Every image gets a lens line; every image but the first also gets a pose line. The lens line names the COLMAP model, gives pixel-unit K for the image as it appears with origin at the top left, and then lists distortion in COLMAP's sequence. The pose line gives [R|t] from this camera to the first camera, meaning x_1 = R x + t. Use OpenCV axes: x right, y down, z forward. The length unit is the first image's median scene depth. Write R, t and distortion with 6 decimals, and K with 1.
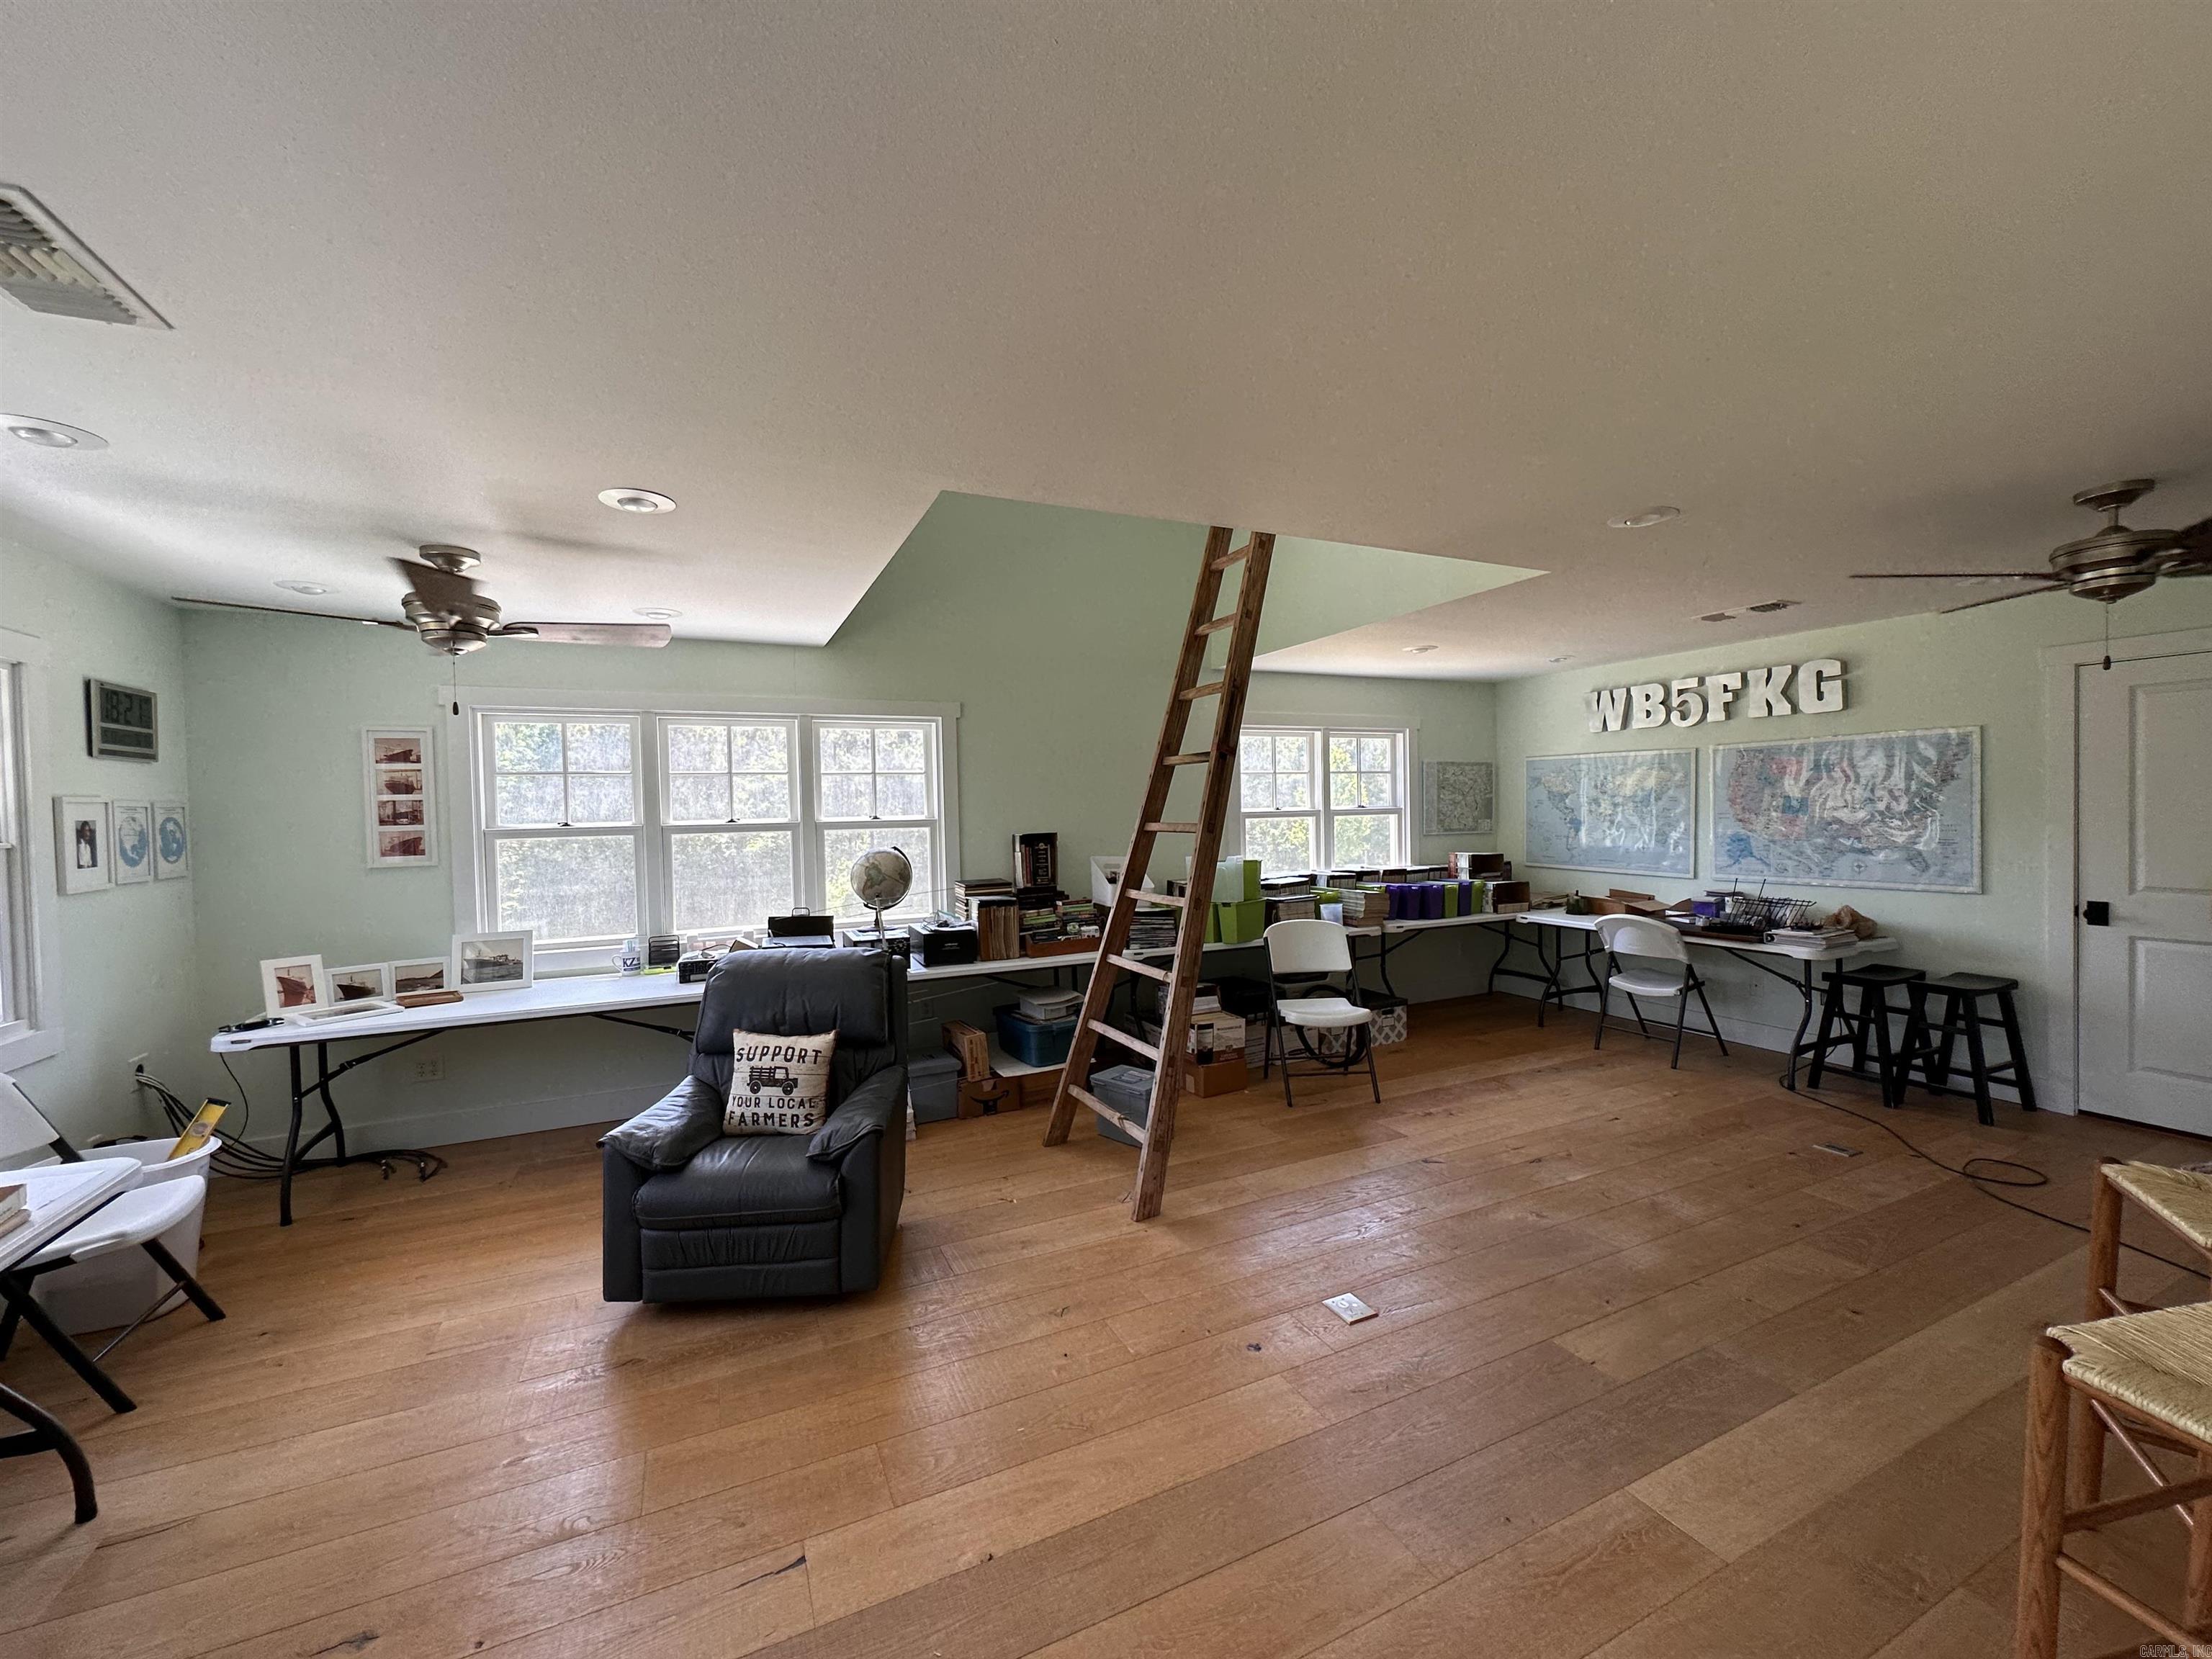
lens RADIAL K [[887.4, 0, 1104.6], [0, 887.4, 833.6], [0, 0, 1]] dist [-0.001980, 0.000730]
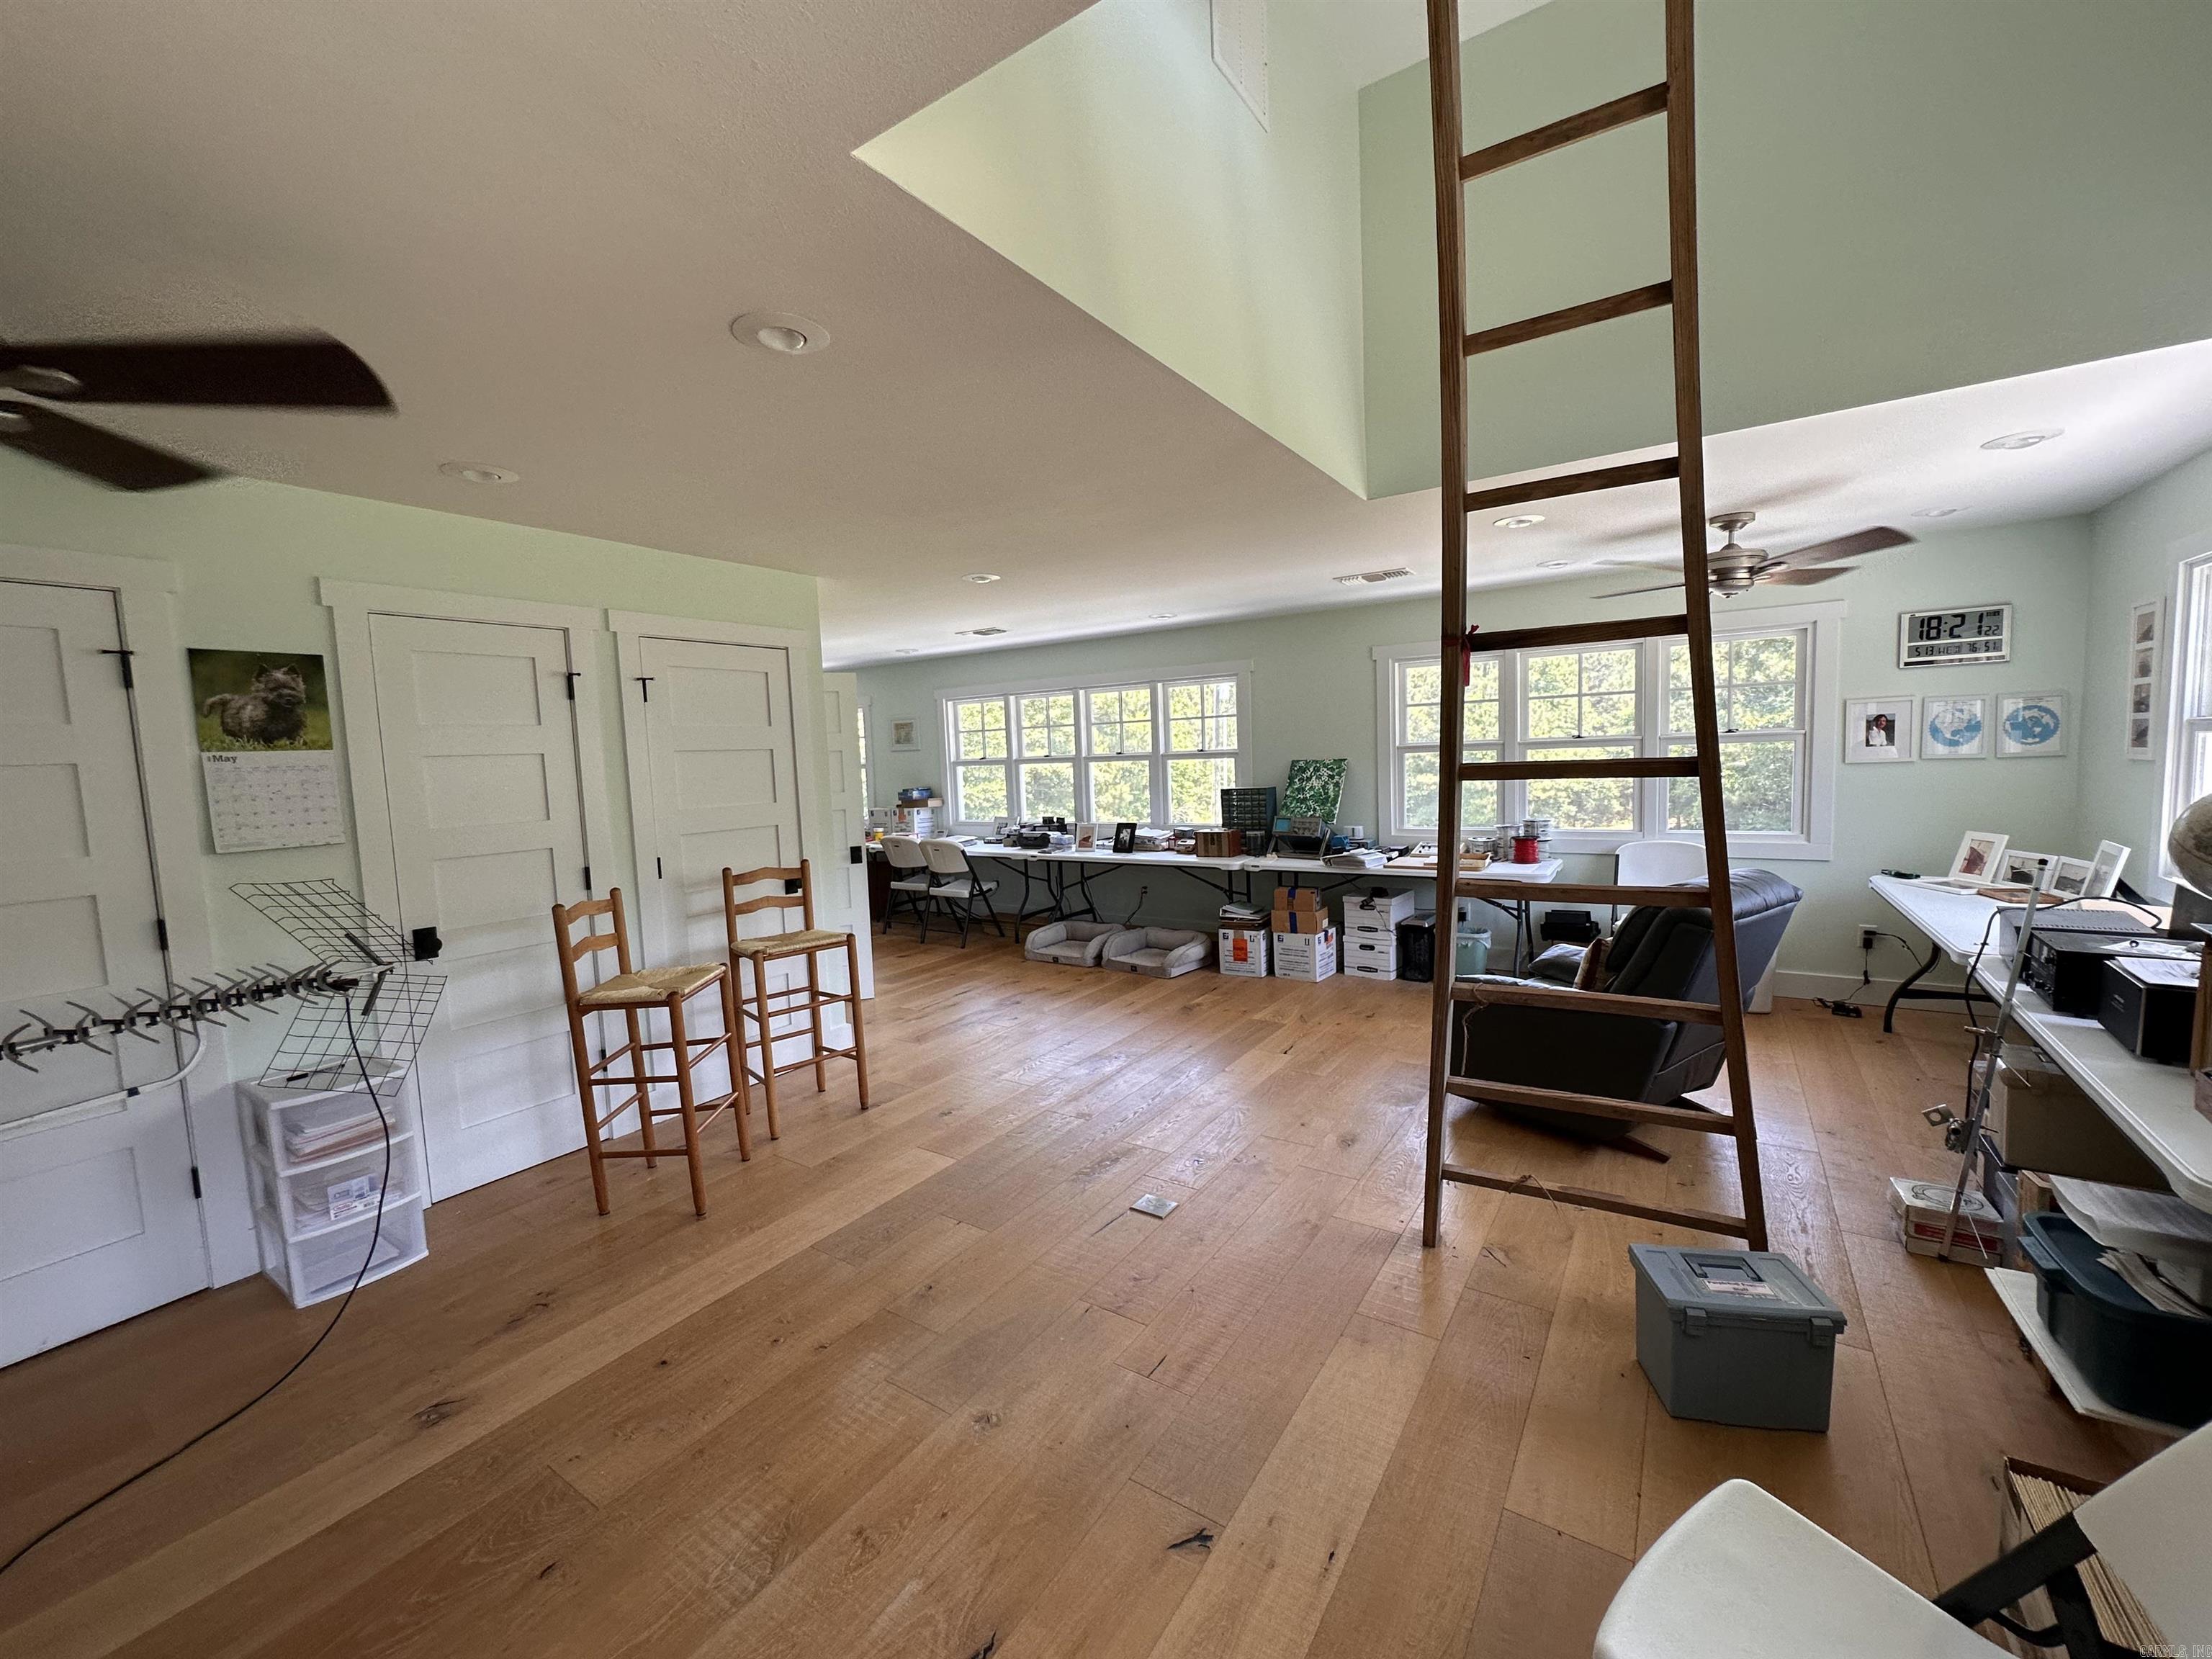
lens RADIAL K [[887.4, 0, 1100.1], [0, 887.4, 833.7], [0, 0, 1]] dist [-0.001980, 0.000730]
pose [[-0.852636, 0.113411, -0.510048, 0.709652], [0.055889, 0.990355, 0.126781, -0.076430], [0.519507, 0.079592, -0.850751, 1.581656]]
